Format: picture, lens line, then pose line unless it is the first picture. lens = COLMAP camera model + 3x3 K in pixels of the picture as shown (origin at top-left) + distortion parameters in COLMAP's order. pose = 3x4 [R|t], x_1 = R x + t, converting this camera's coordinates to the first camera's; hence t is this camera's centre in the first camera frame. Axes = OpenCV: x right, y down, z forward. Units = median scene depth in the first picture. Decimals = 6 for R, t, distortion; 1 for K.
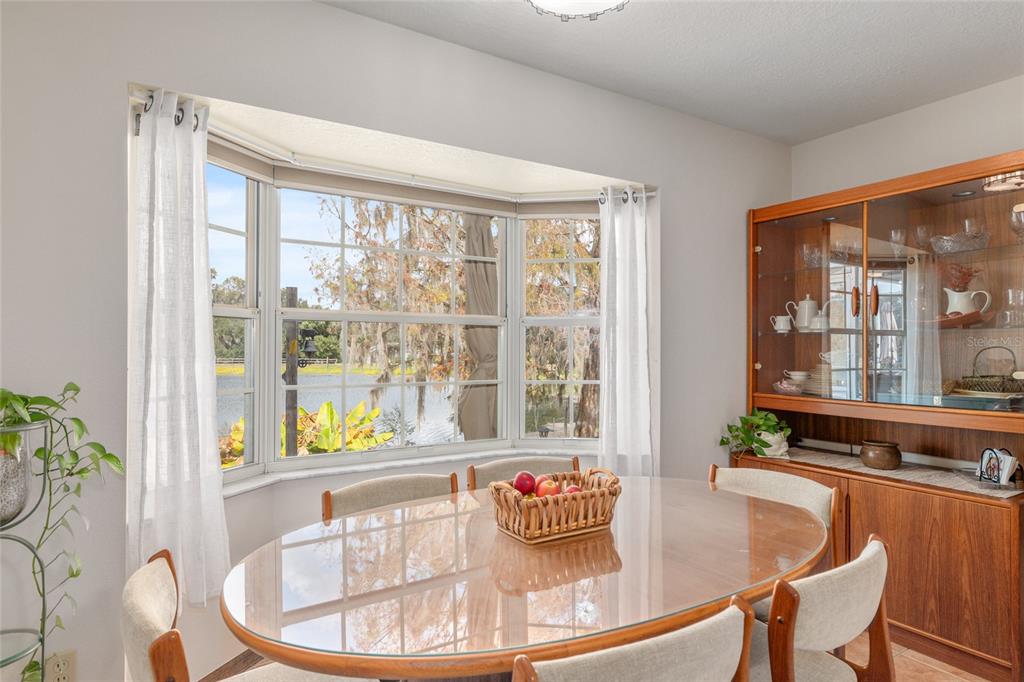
lens RADIAL K [[586.3, 0, 512.1], [0, 586.3, 341.8], [0, 0, 1]] dist [0.002611, -0.000468]
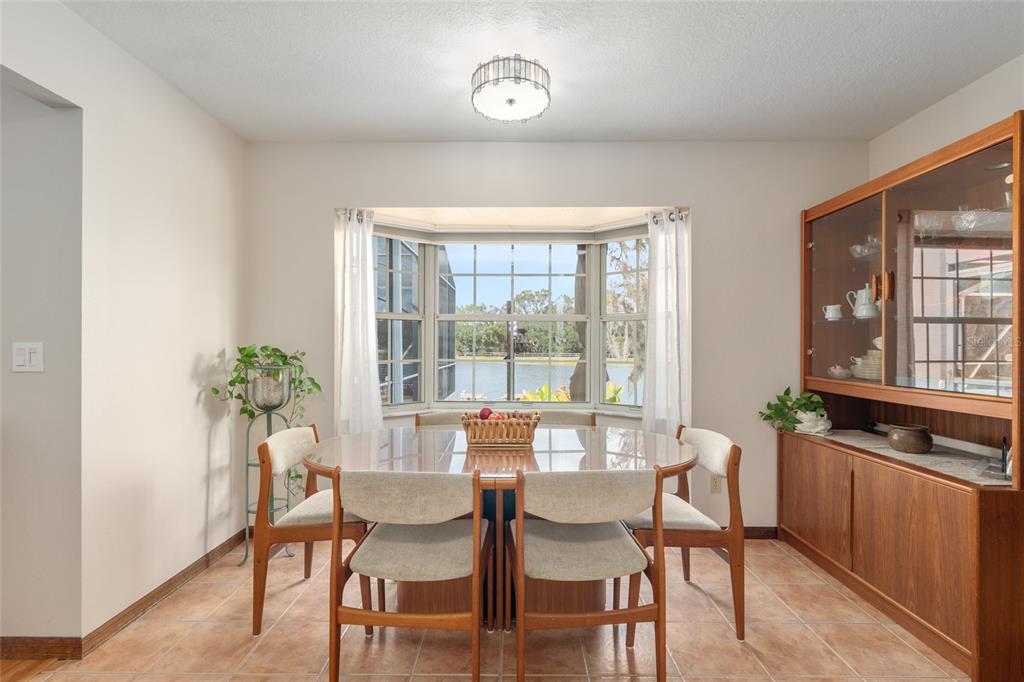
lens RADIAL K [[467.1, 0, 512.6], [0, 467.1, 343.4], [0, 0, 1]] dist [-0.001076, -0.000495]
pose [[0.842102, -0.002082, -0.539315, 0.461031], [0.004289, 0.999987, 0.002836, 0.022420], [0.539302, -0.004701, 0.842100, -0.040615]]
